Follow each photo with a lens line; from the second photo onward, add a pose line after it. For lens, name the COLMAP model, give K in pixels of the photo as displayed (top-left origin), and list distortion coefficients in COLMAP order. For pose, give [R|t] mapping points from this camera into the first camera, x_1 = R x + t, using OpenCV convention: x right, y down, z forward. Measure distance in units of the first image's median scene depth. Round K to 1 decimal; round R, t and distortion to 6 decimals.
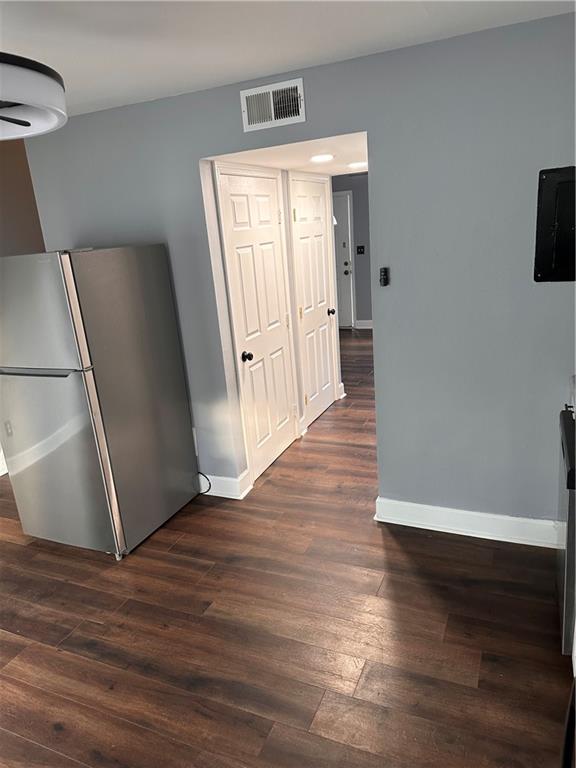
lens RADIAL K [[543.5, 0, 280.2], [0, 543.5, 387.6], [0, 0, 1]] dist [0.095881, -0.120714]
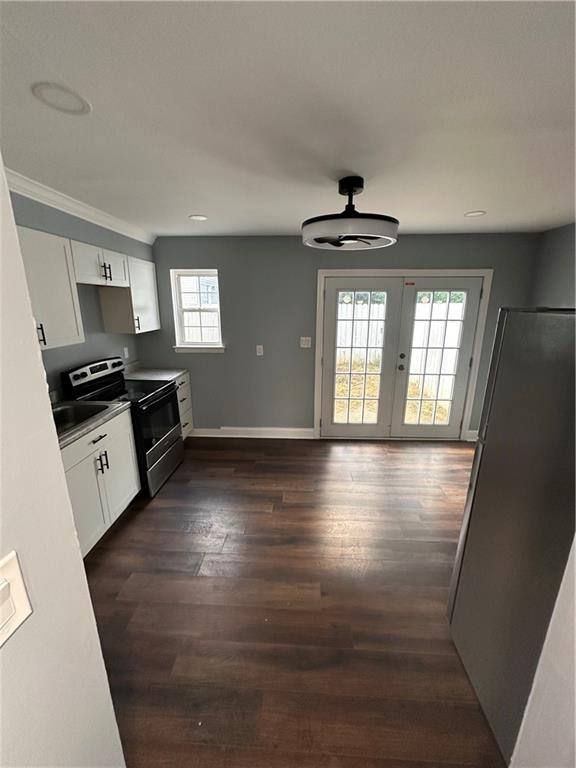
lens RADIAL K [[311.4, 0, 288.1], [0, 311.4, 382.2], [0, 0, 1]] dist [-0.001912, 0.000834]
pose [[-0.925762, 0.174482, -0.335441, 0.114736], [-0.025549, 0.856265, 0.515905, -0.458024], [0.377242, 0.486176, -0.788239, 1.548426]]
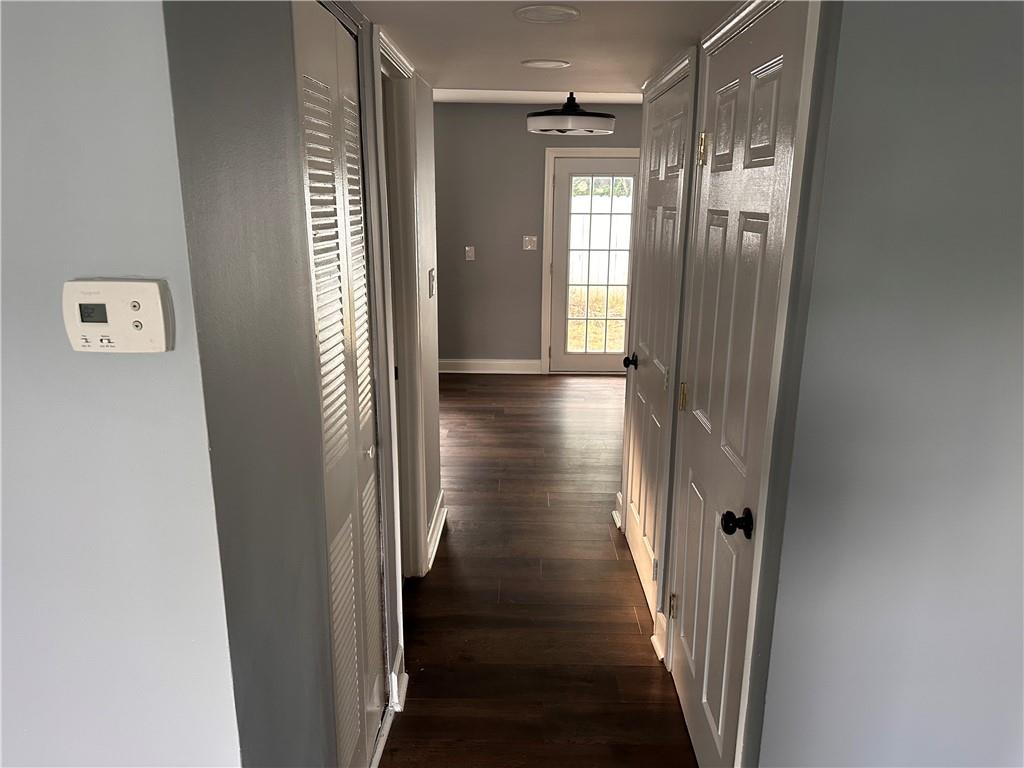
lens RADIAL K [[724.7, 0, 510.1], [0, 724.7, 381.8], [0, 0, 1]] dist [0.095881, -0.120714]
pose [[-0.912764, 0.172780, -0.370147, 0.720552], [-0.042628, 0.860904, 0.506978, -0.810613], [0.406256, 0.478530, -0.778437, 2.753003]]
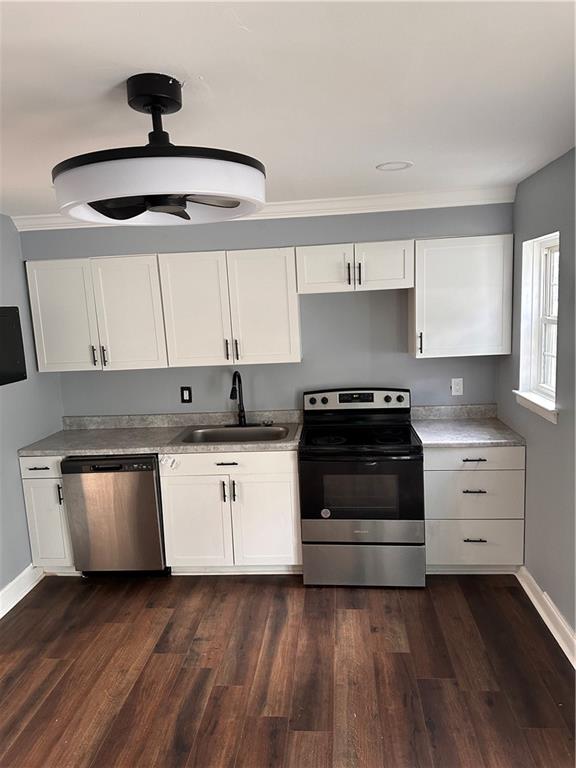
lens RADIAL K [[543.5, 0, 287.5], [0, 543.5, 382.8], [0, 0, 1]] dist [0.095881, -0.120714]
pose [[-0.324258, -0.034260, 0.945348, -1.167290], [0.334143, 0.930775, 0.148344, -0.188092], [-0.884989, 0.363983, -0.290364, 0.869115]]
